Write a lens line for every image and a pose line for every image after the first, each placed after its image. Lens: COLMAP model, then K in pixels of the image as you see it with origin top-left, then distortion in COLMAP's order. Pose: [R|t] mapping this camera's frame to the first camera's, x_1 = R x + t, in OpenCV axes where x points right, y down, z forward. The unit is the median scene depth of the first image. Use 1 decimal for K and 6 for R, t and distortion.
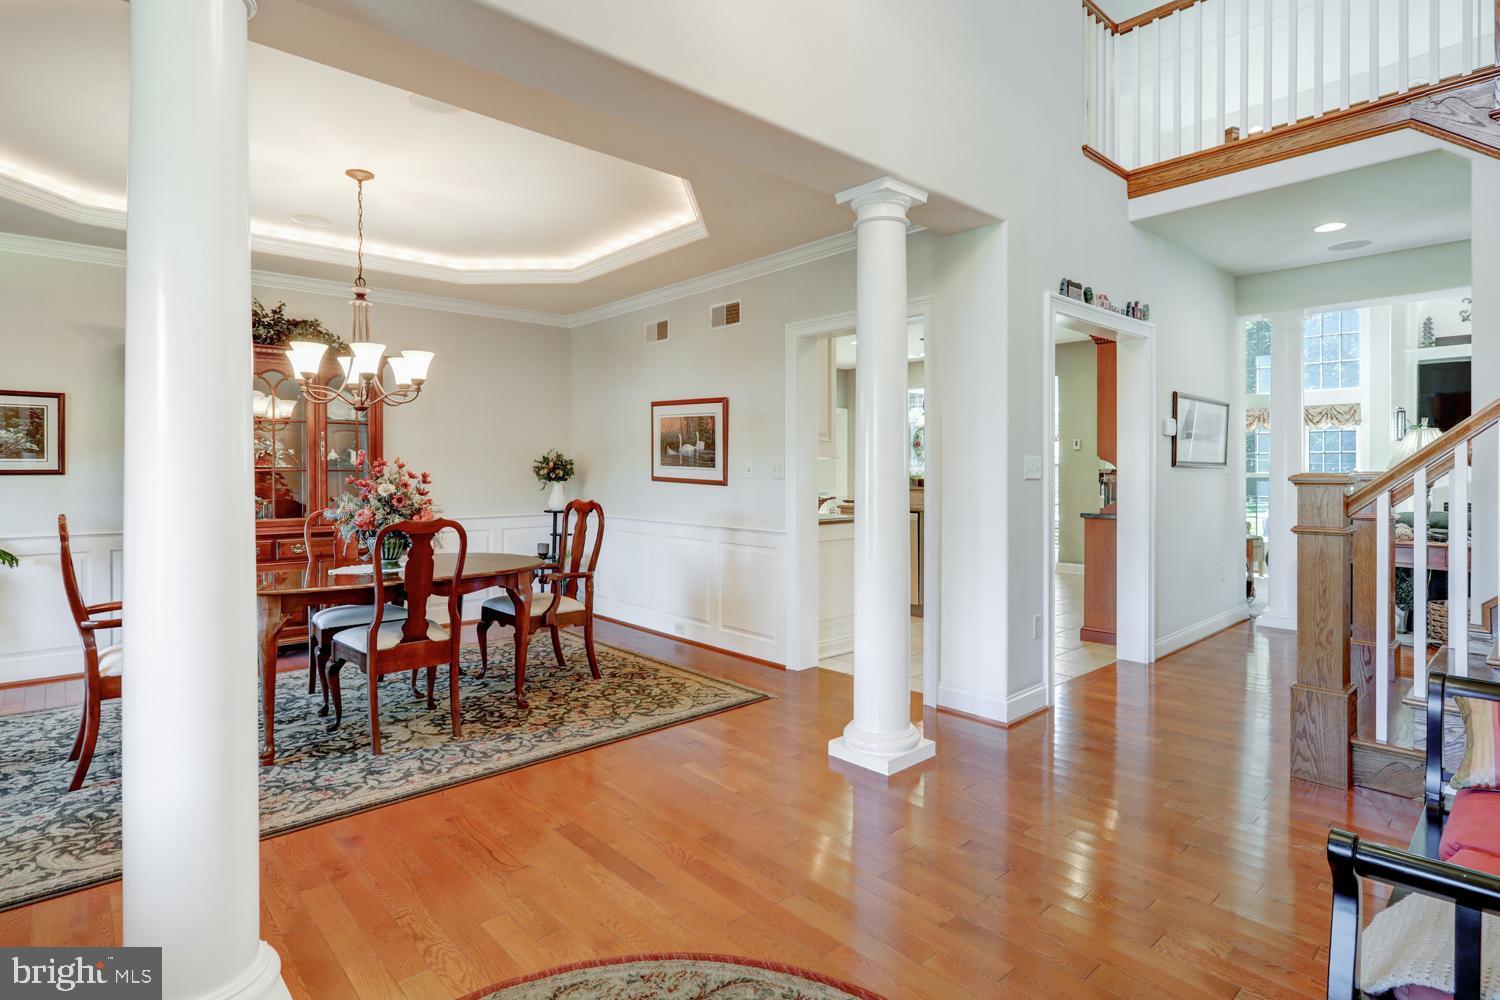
lens RADIAL K [[762.2, 0, 756.4], [0, 762.2, 478.4], [0, 0, 1]] dist [-0.004261, 0.000745]
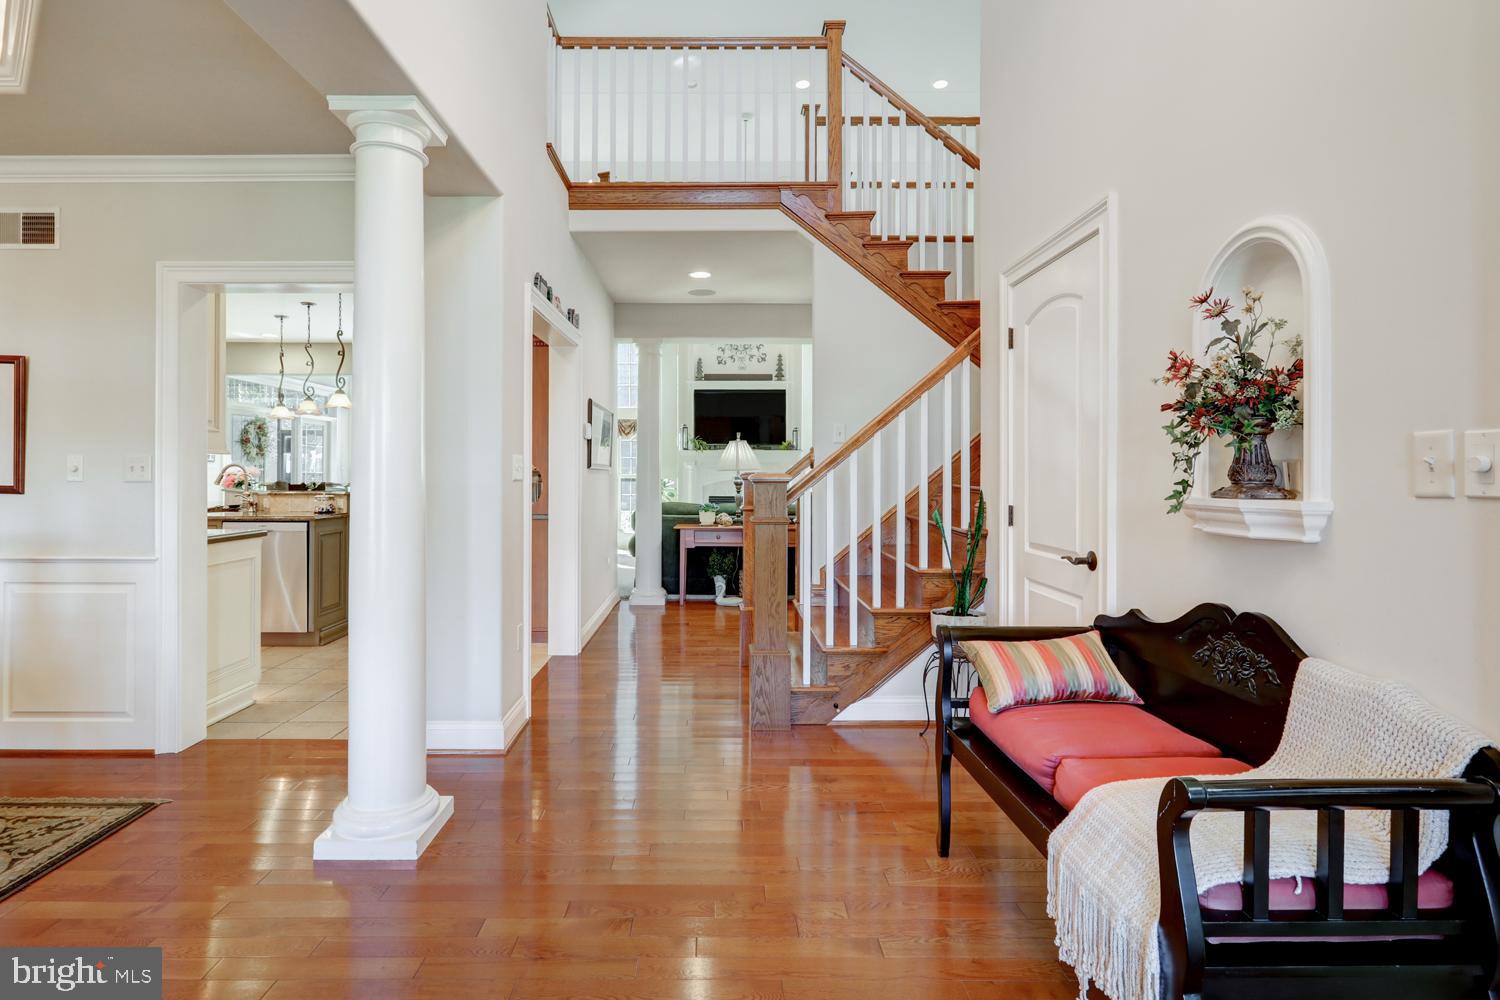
lens RADIAL K [[751.2, 0, 753.2], [0, 751.2, 472.8], [0, 0, 1]] dist [-0.004427, 0.001225]
pose [[0.675911, 0.000964, 0.736983, -0.109364], [0.006068, 0.999958, -0.006872, 0.000103], [-0.736959, 0.009117, 0.675876, 0.148335]]
